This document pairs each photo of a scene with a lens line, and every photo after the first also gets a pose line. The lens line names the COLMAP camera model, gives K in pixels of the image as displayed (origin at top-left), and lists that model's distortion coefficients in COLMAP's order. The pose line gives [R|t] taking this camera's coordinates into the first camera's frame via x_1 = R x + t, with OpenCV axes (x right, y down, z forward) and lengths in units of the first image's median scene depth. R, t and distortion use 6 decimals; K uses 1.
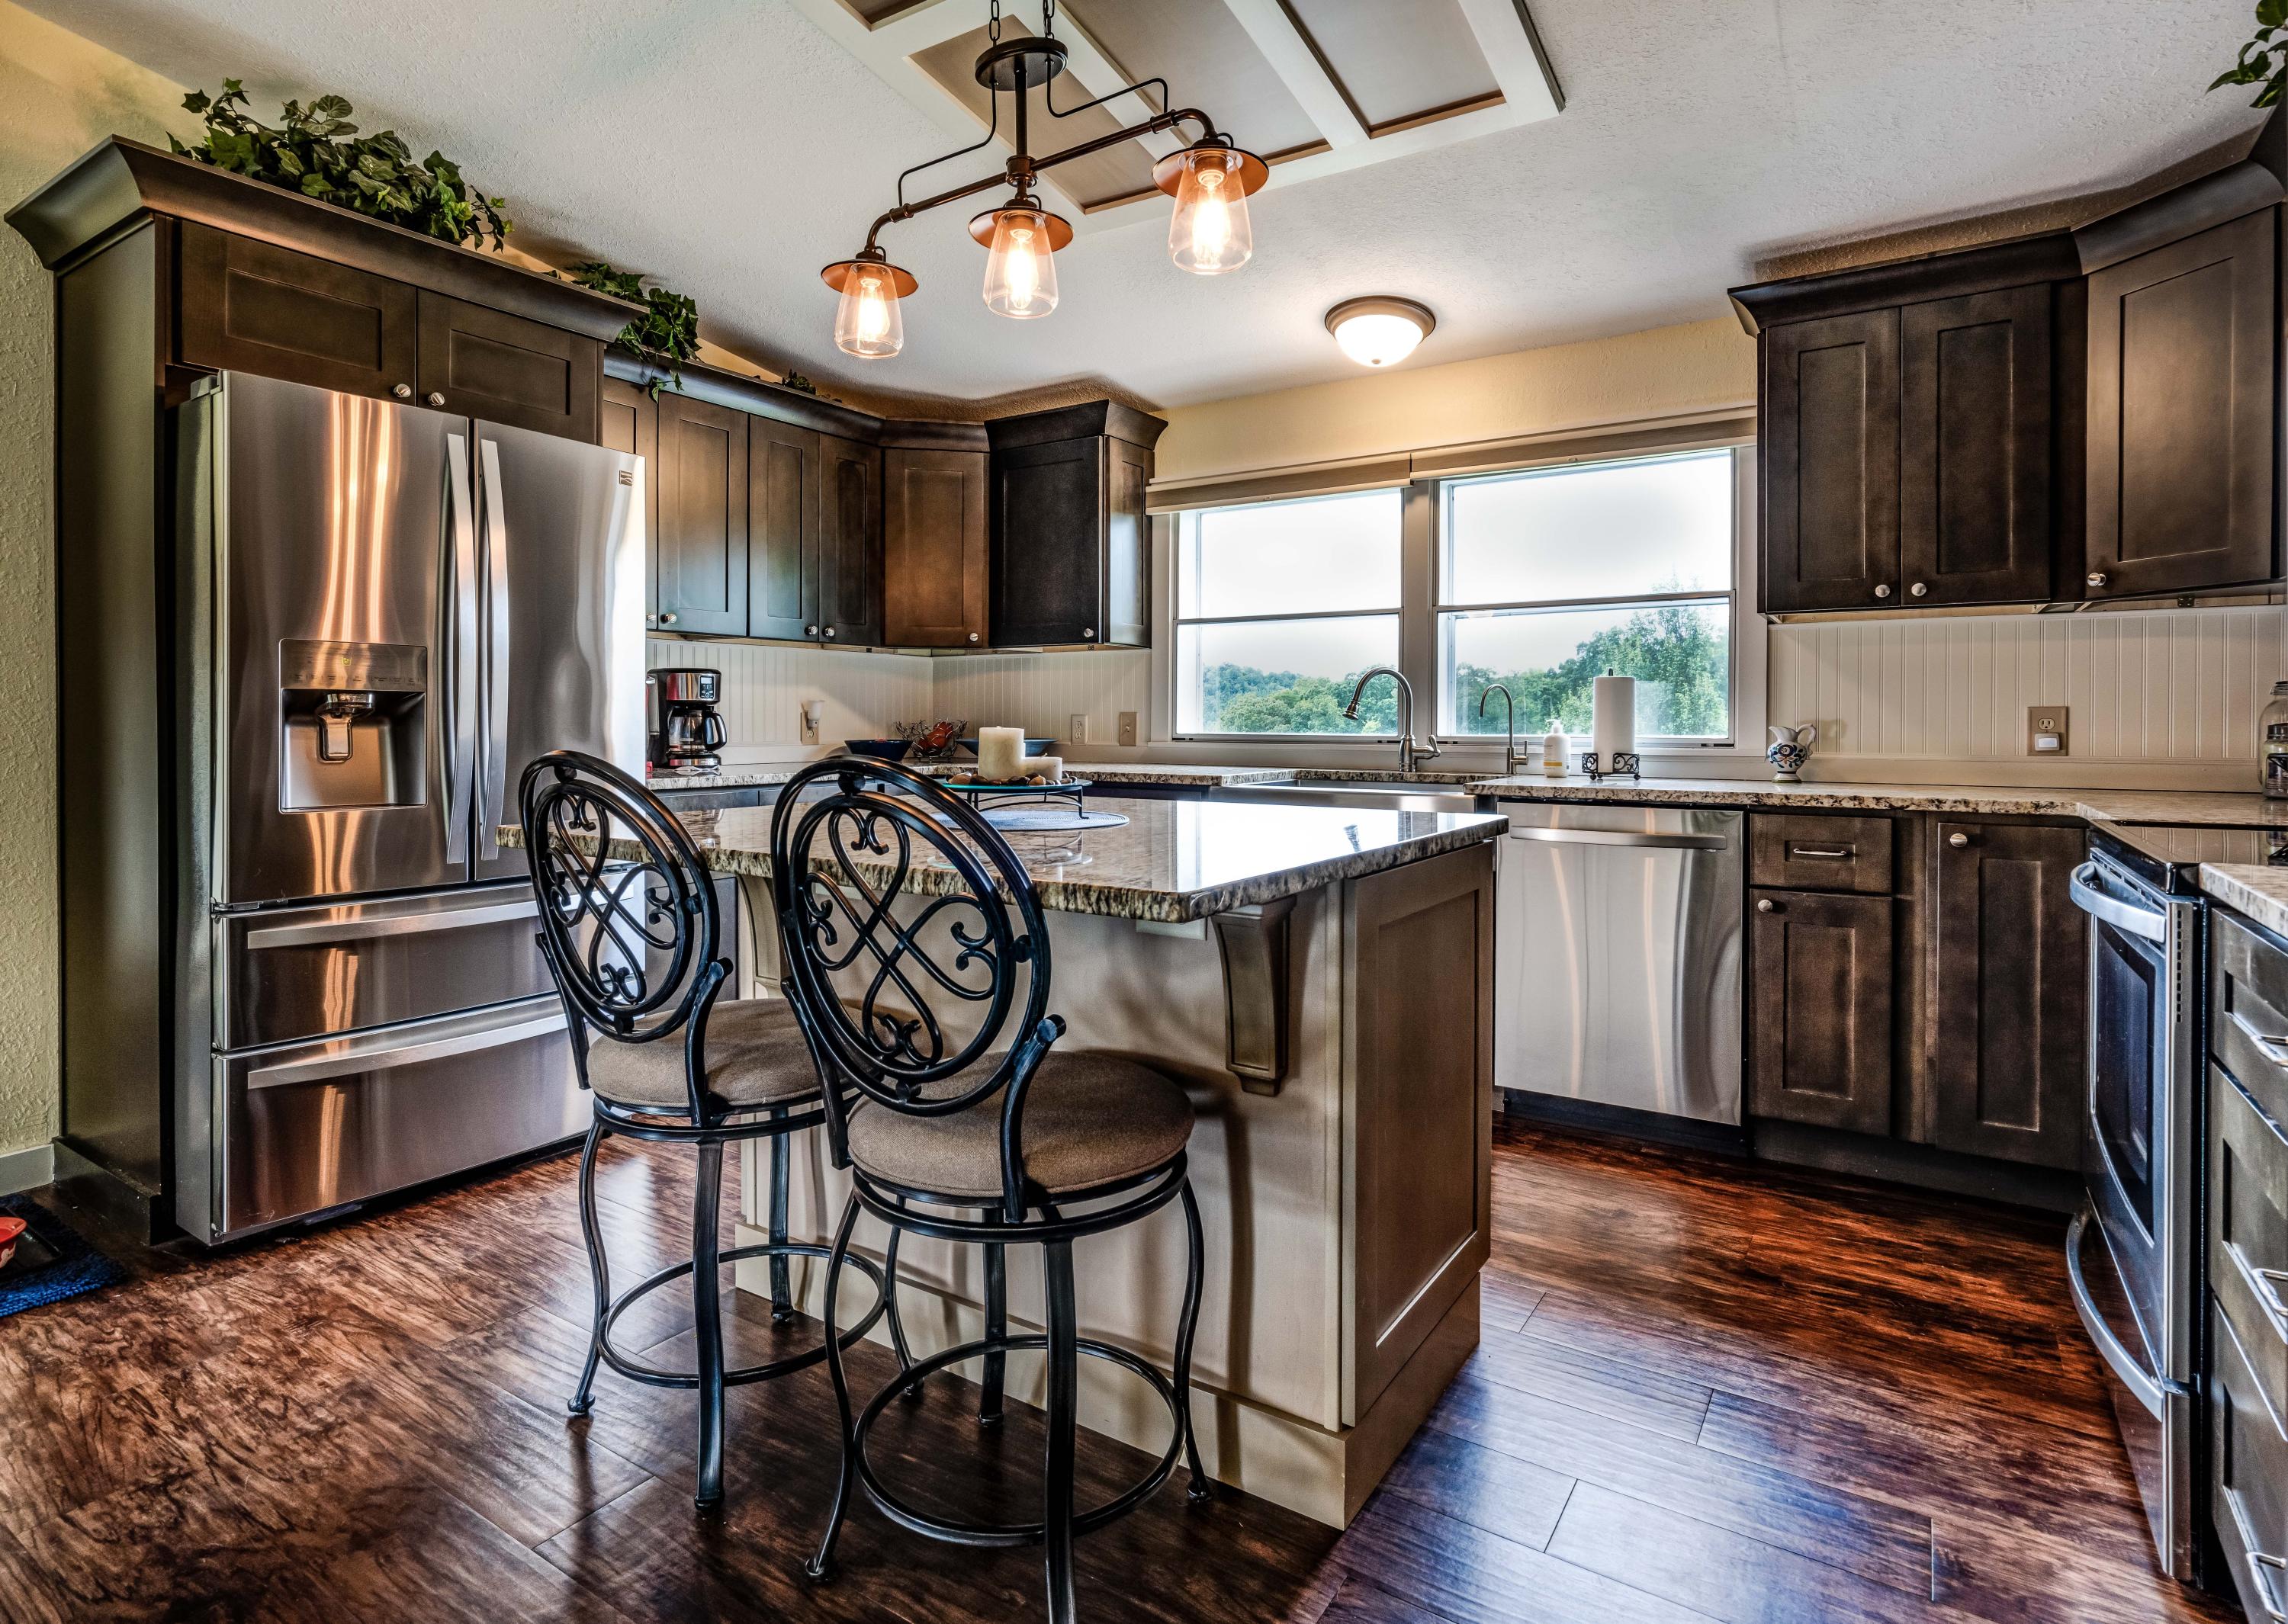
lens RADIAL K [[1279.5, 0, 1136.2], [0, 1279.5, 683.6], [0, 0, 1]] dist [-0.018930, 0.012901]
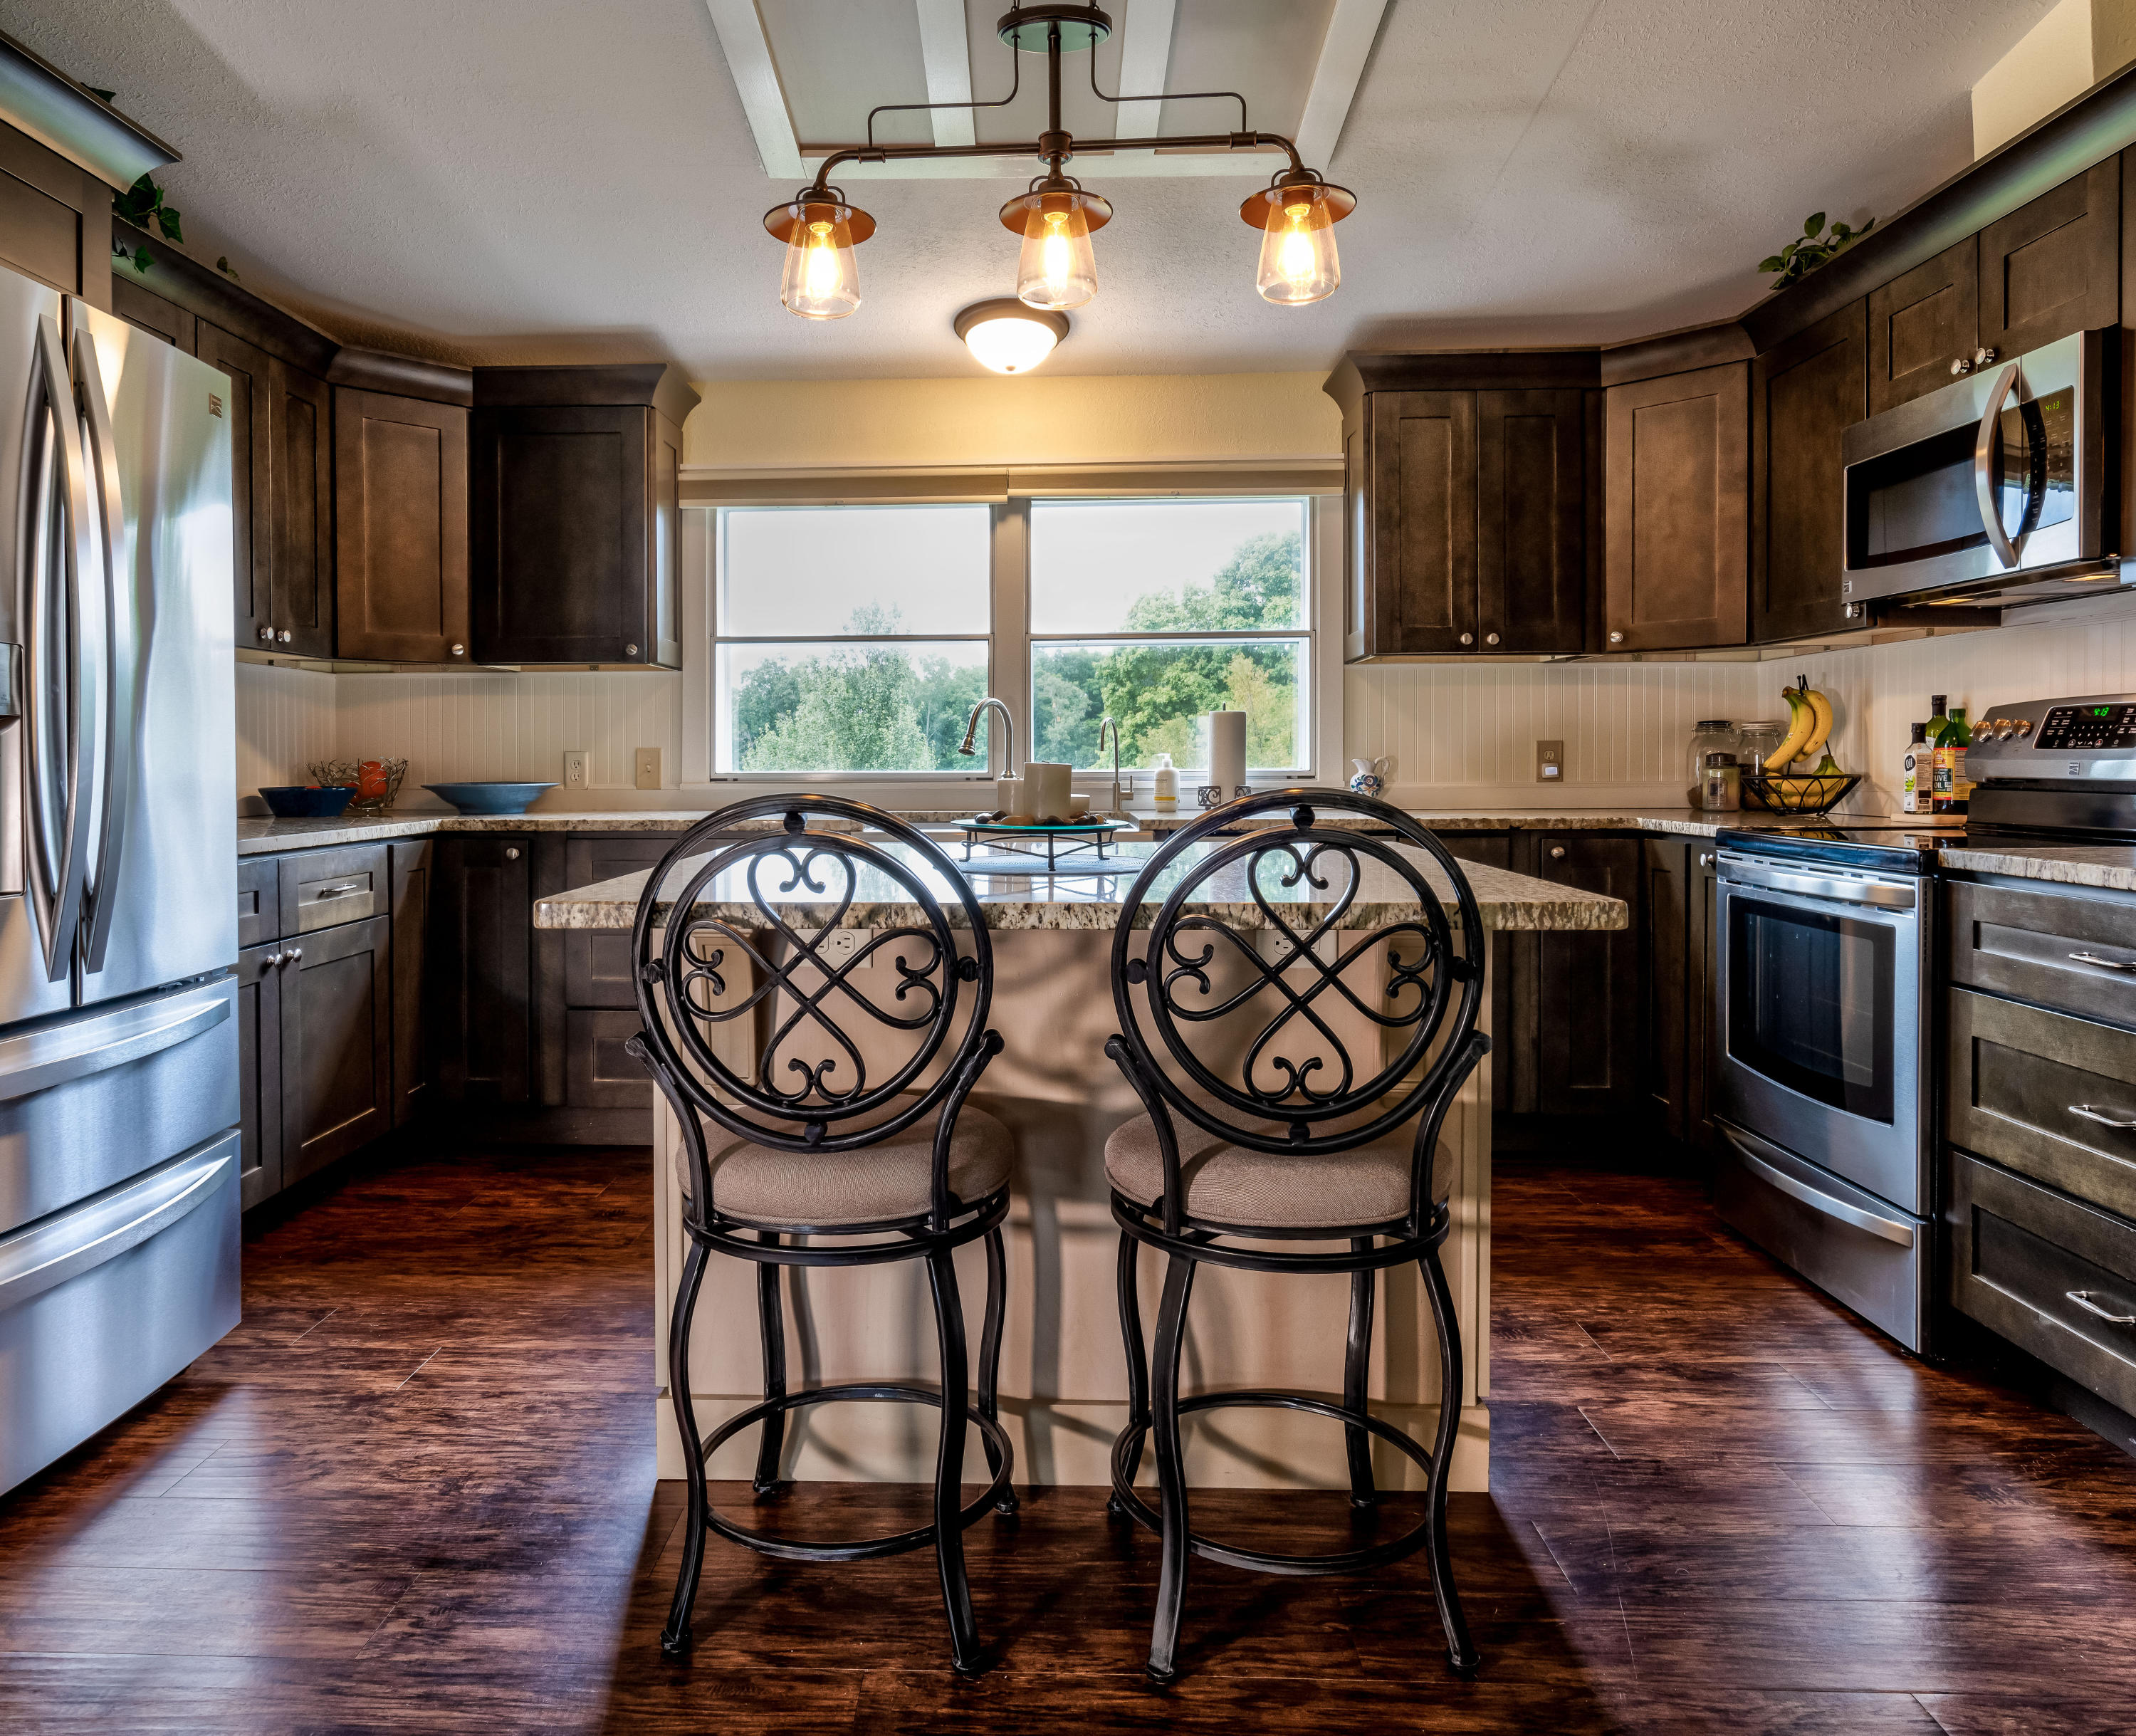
lens RADIAL K [[1522.3, 0, 1084.1], [0, 1522.3, 727.9], [0, 0, 1]] dist [-0.006725, -0.001546]
pose [[0.830206, 0.004874, 0.557435, -0.448762], [-0.009500, 0.999940, 0.005405, 0.002588], [-0.557375, -0.009783, 0.830203, 0.059708]]
